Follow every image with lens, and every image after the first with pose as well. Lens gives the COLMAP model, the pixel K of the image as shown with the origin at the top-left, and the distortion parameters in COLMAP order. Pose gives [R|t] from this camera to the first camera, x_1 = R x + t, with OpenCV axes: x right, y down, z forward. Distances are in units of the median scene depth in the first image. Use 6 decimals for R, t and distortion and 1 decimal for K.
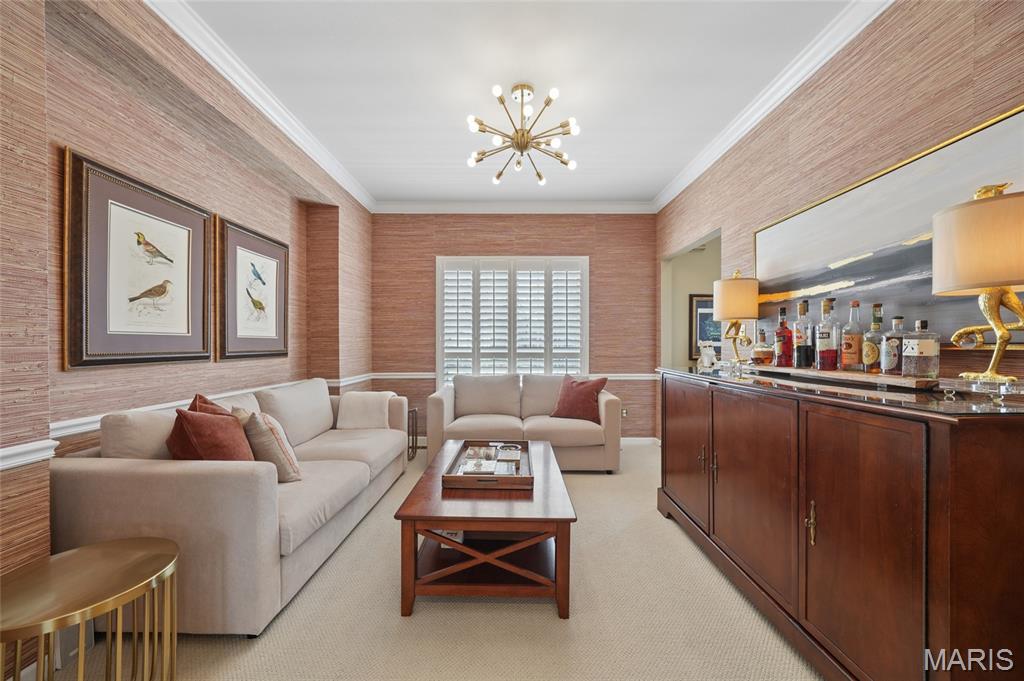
lens RADIAL K [[383.6, 0, 508.5], [0, 383.6, 342.7], [0, 0, 1]] dist [-0.000218, -0.000001]
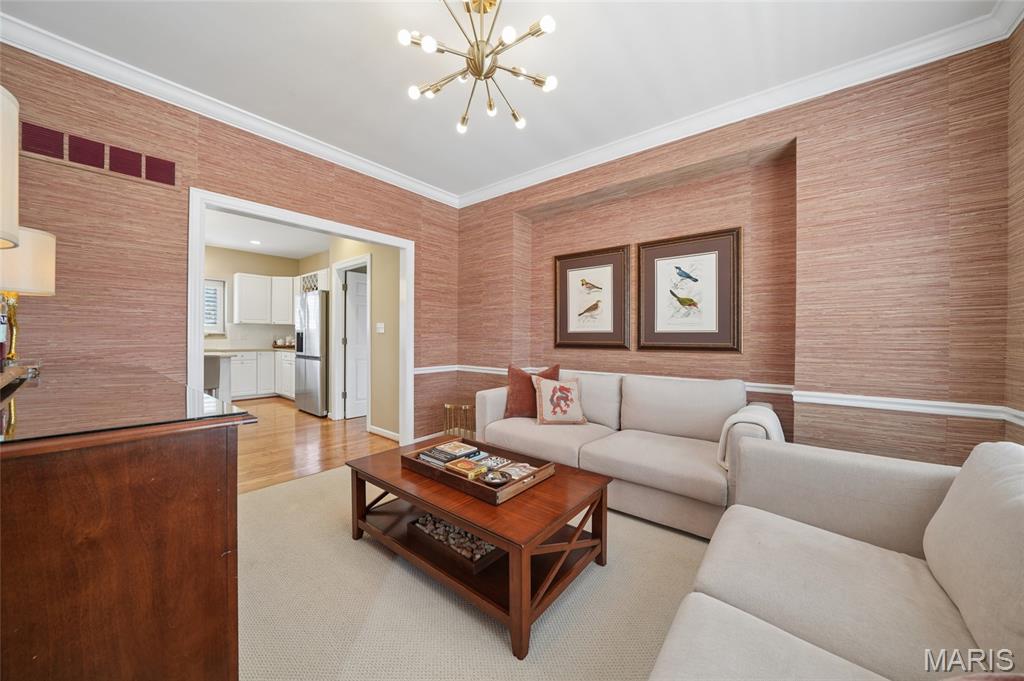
lens RADIAL K [[359.5, 0, 512.0], [0, 359.5, 340.5], [0, 0, 1]] dist [-0.016394, 0.000085]
pose [[-0.624960, -0.004487, -0.780644, 0.523063], [-0.009781, 0.999950, 0.002083, 0.015269], [0.780595, 0.008937, -0.624973, 1.448474]]
